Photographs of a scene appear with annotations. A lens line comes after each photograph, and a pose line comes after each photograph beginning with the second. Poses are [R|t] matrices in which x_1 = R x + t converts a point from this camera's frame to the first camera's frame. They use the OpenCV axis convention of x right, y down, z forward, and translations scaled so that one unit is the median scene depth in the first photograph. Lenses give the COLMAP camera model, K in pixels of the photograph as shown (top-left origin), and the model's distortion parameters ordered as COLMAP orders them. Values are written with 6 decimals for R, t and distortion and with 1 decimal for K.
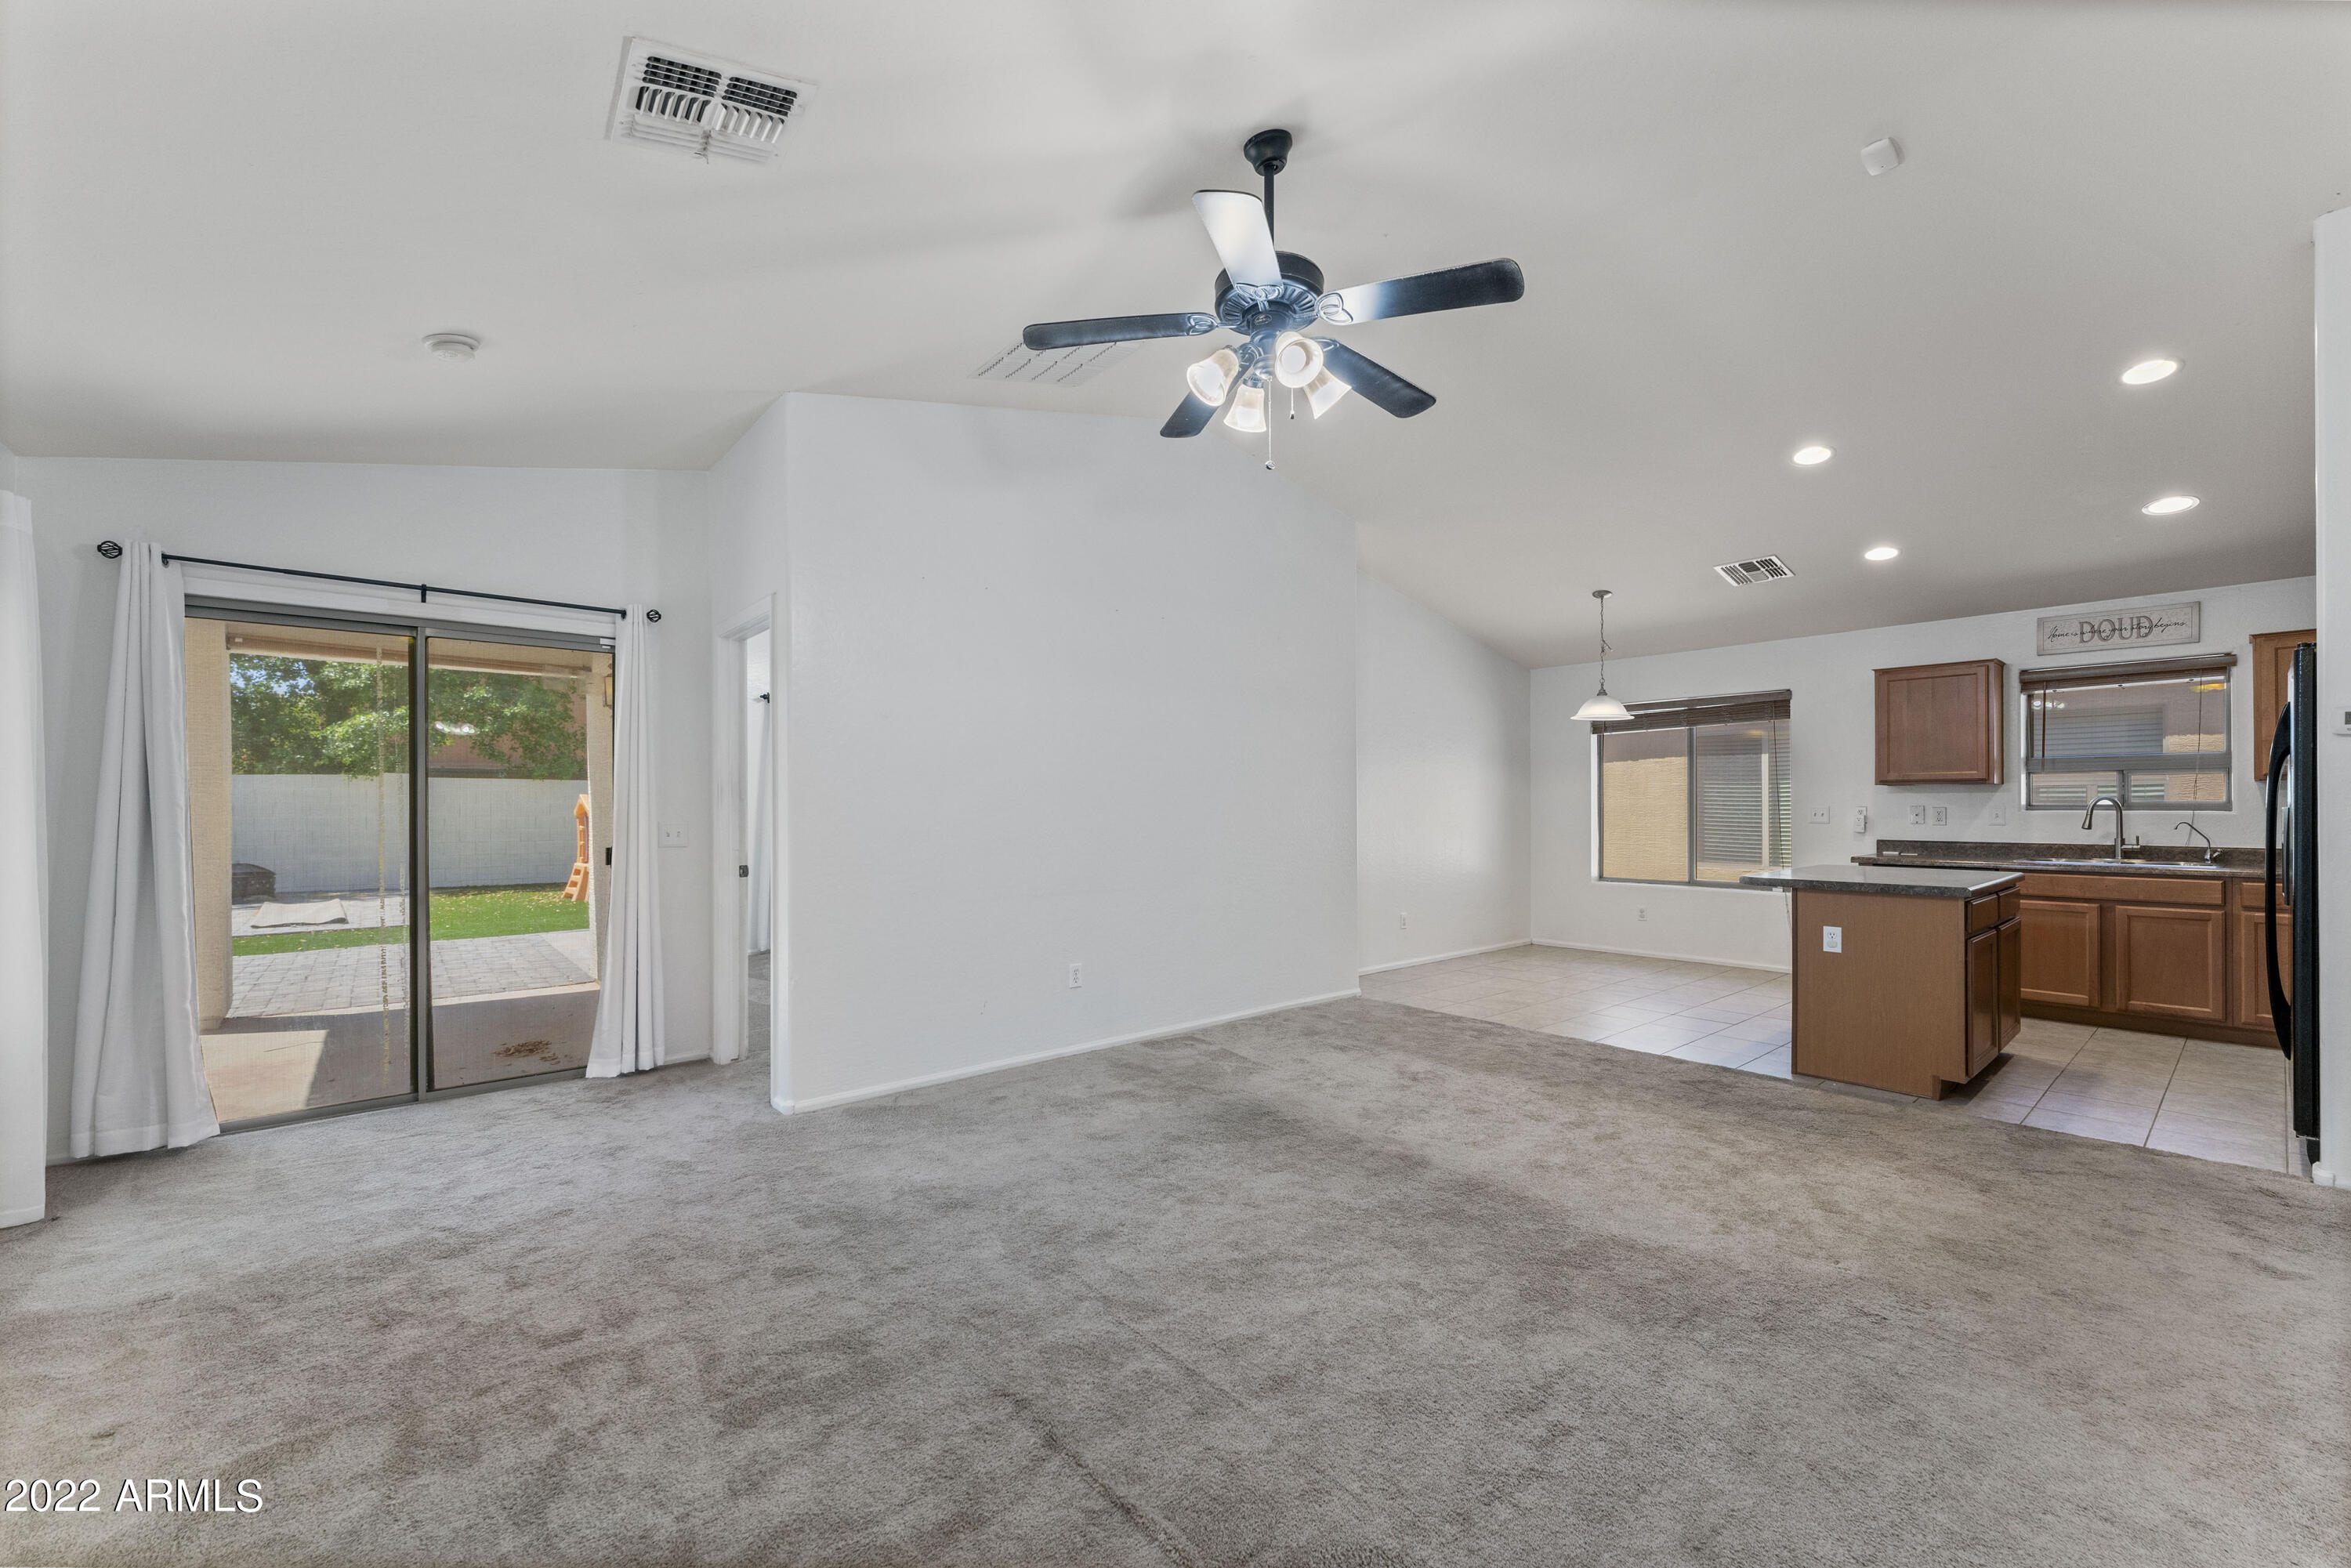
lens RADIAL K [[932.2, 0, 1179.2], [0, 932.2, 800.8], [0, 0, 1]] dist [-0.000320, -0.000757]
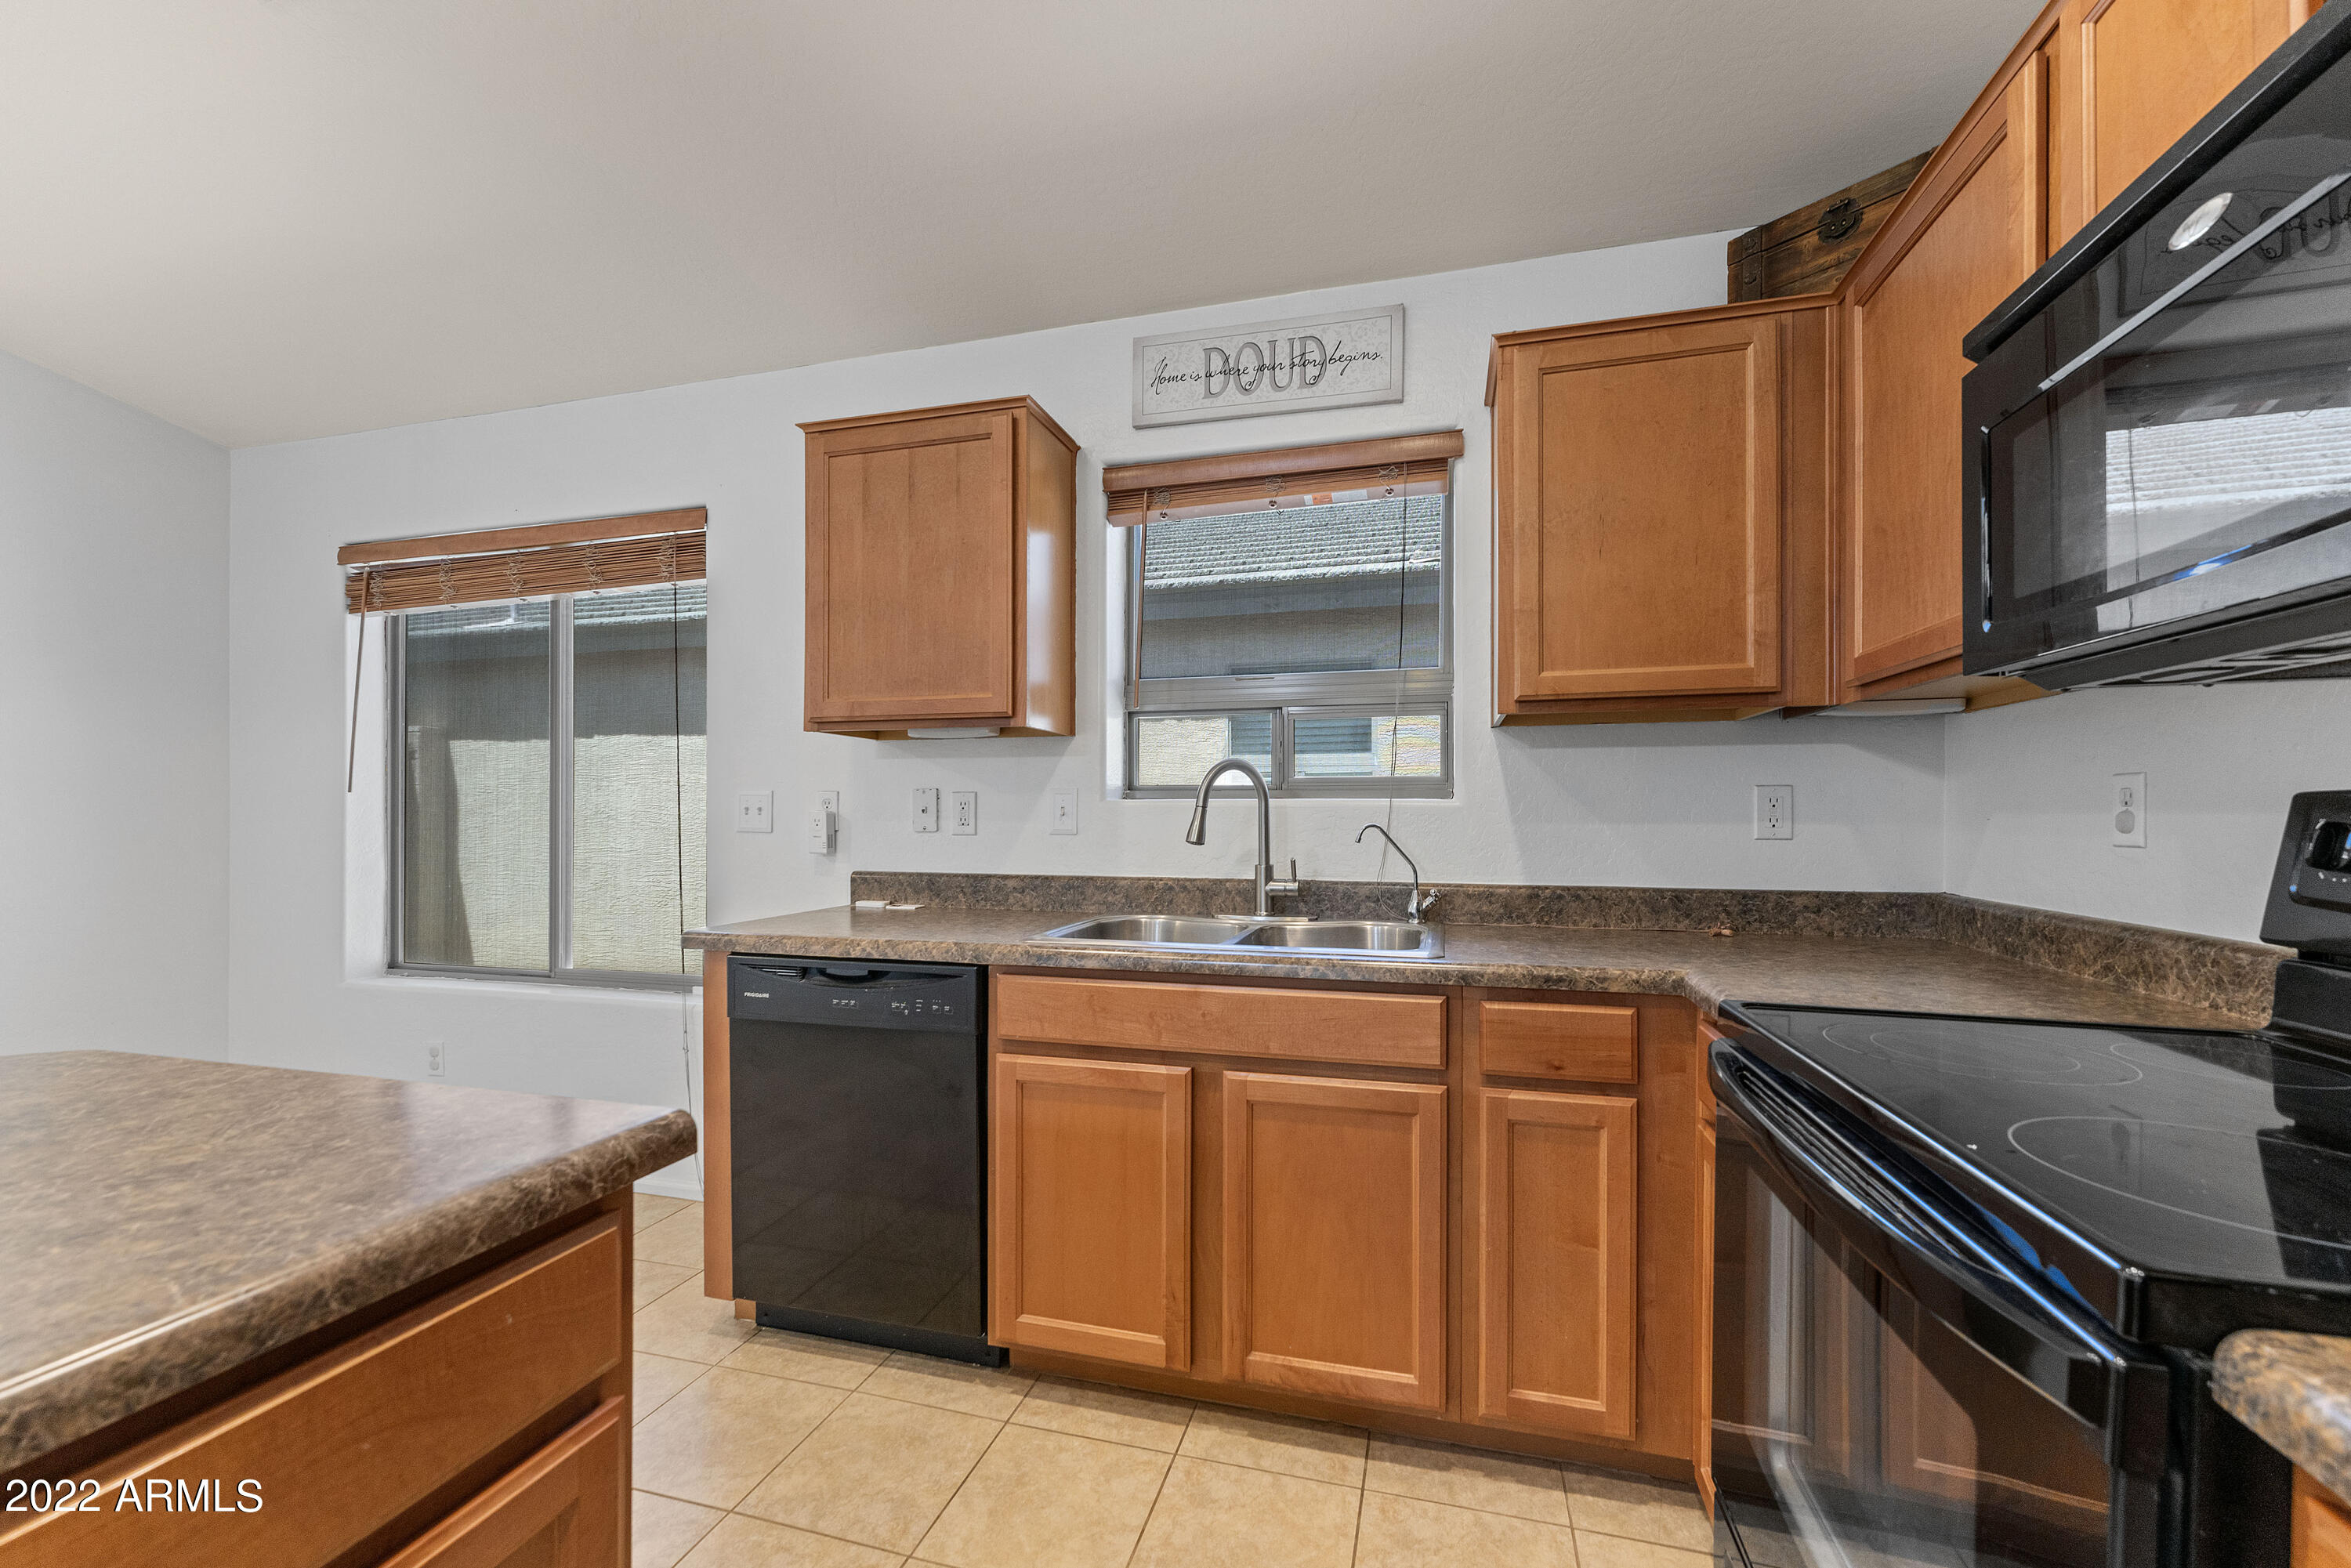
lens RADIAL K [[938.0, 0, 1182.8], [0, 938.0, 813.9], [0, 0, 1]] dist [0.000028, -0.000455]
pose [[0.829798, -0.000588, 0.558063, 0.759166], [-0.004312, 0.999963, 0.007465, 0.015117], [-0.558047, -0.008601, 0.829765, 0.686186]]
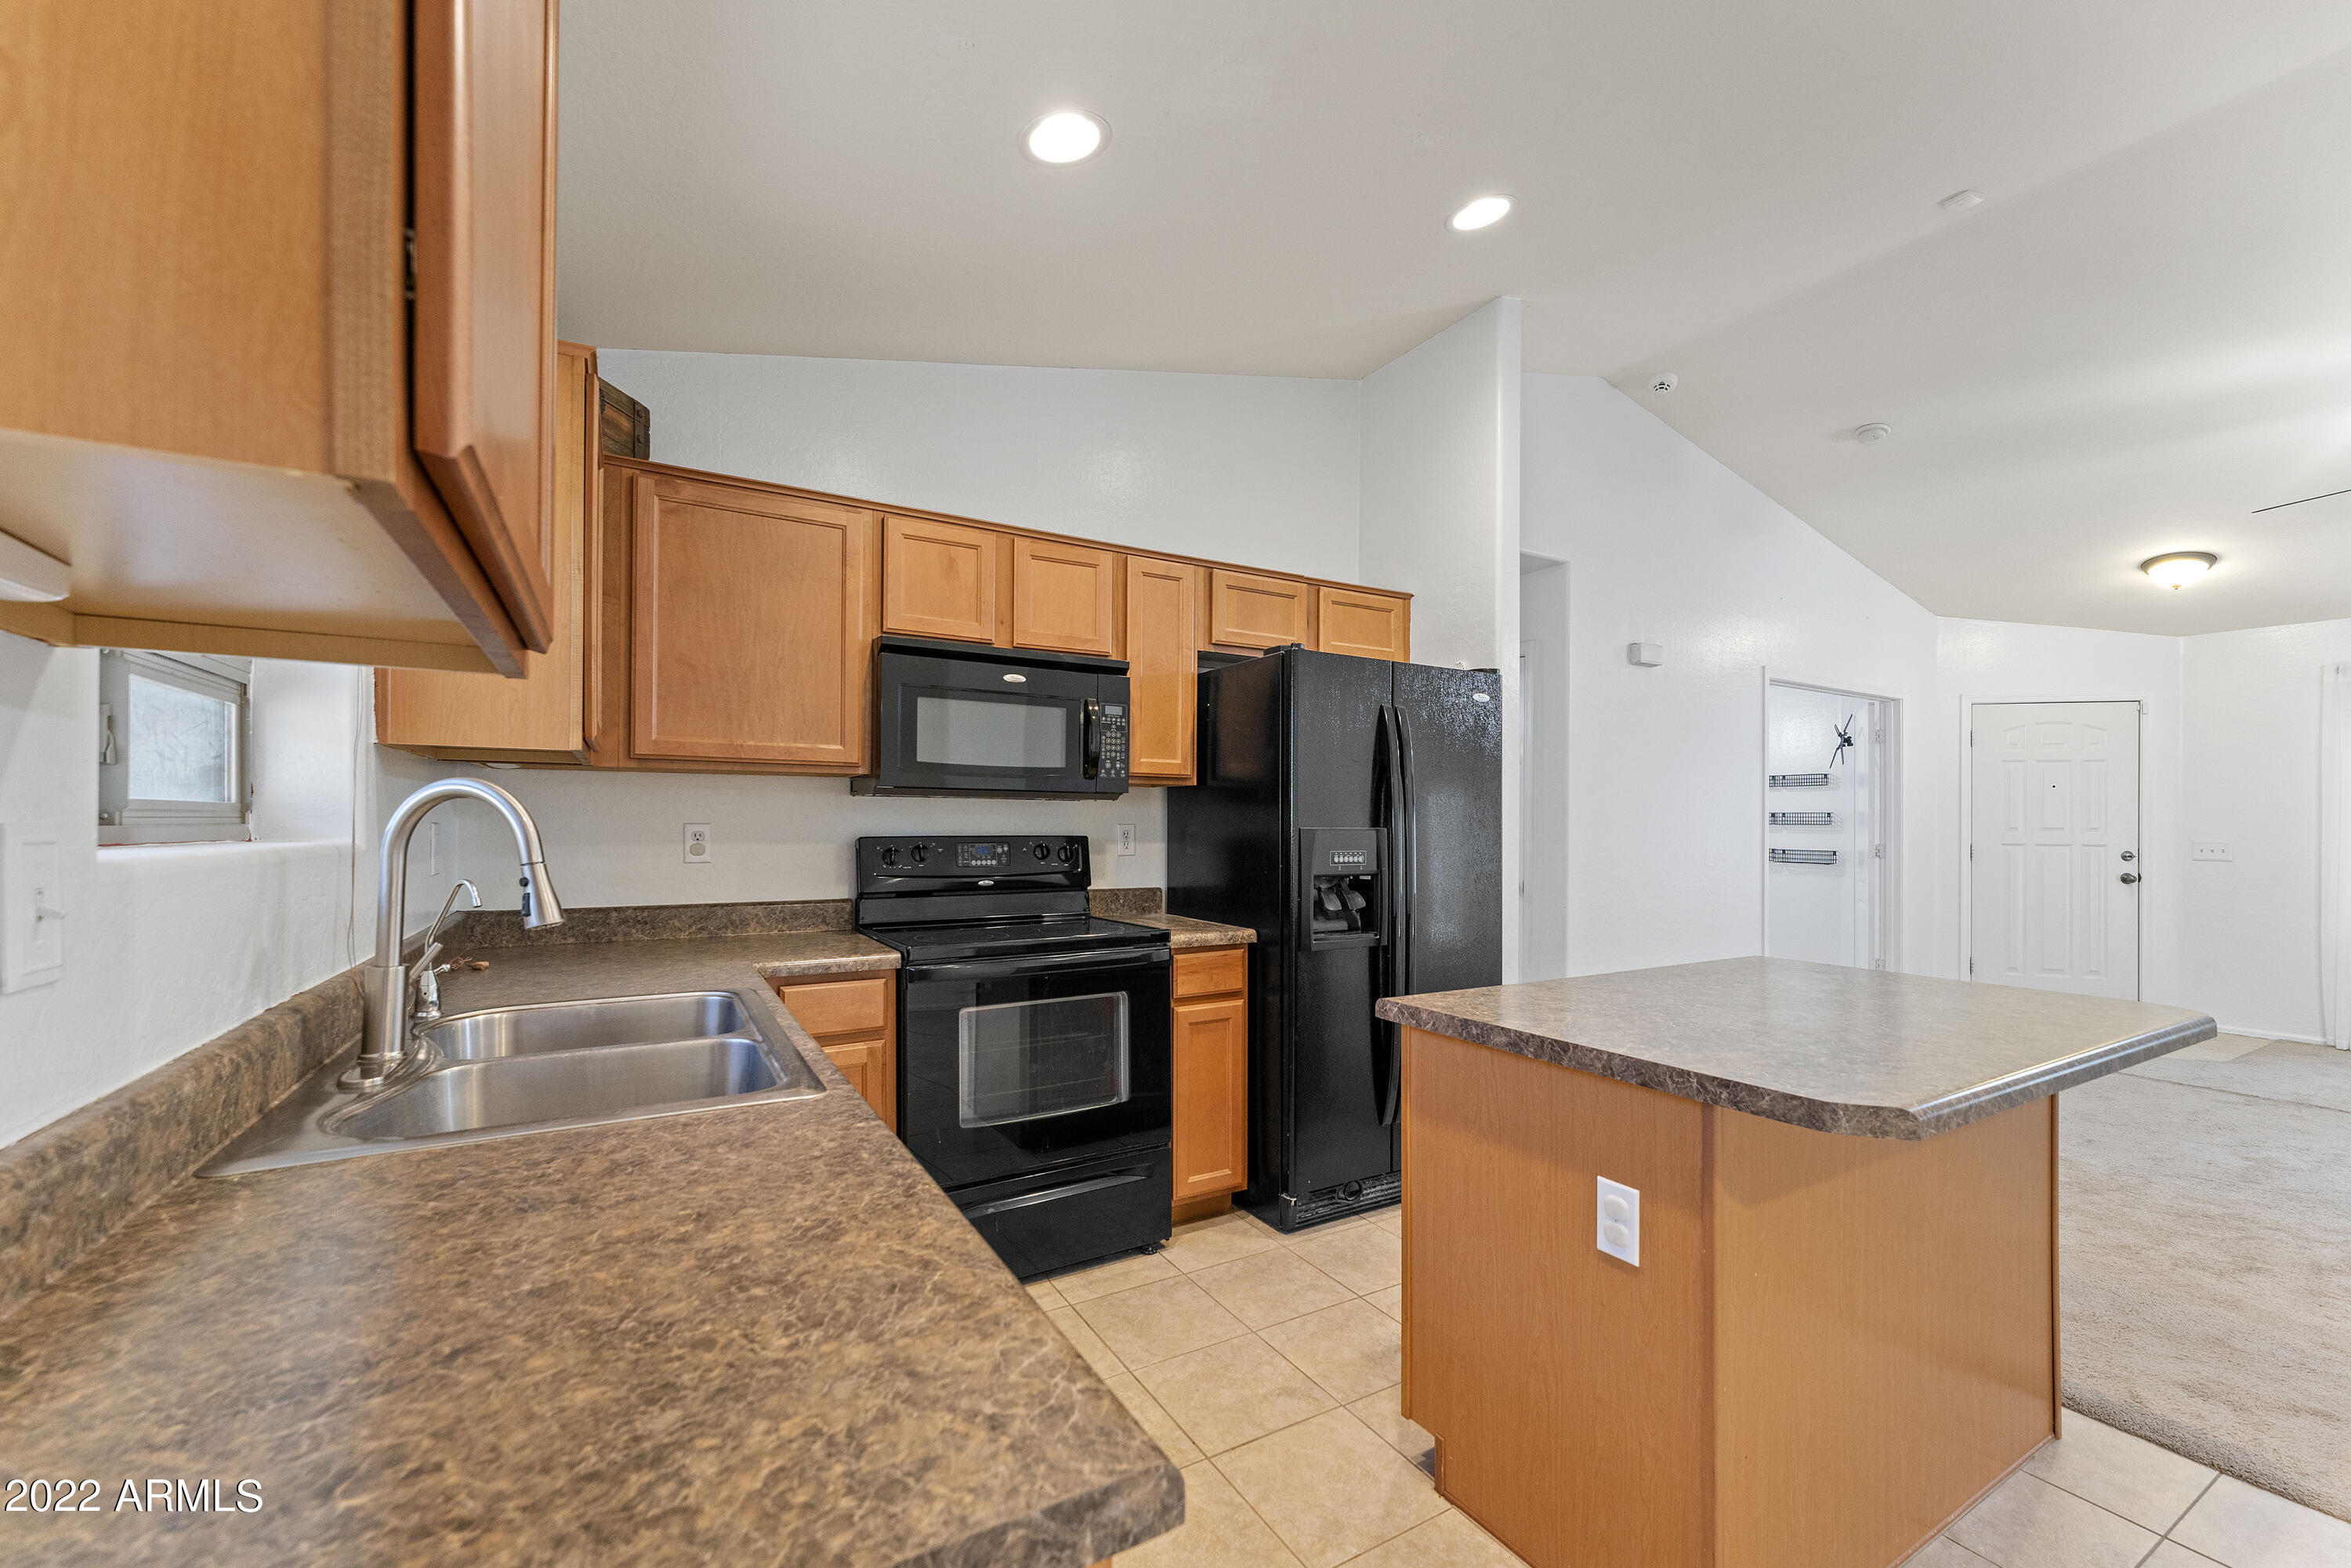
lens RADIAL K [[945.0, 0, 1185.1], [0, 945.0, 816.6], [0, 0, 1]] dist [-0.001079, -0.000474]
pose [[-0.983968, -0.005872, 0.178250, 0.788249], [-0.008192, 0.999891, -0.012281, 0.005027], [-0.178158, -0.013545, -0.983909, 1.206074]]
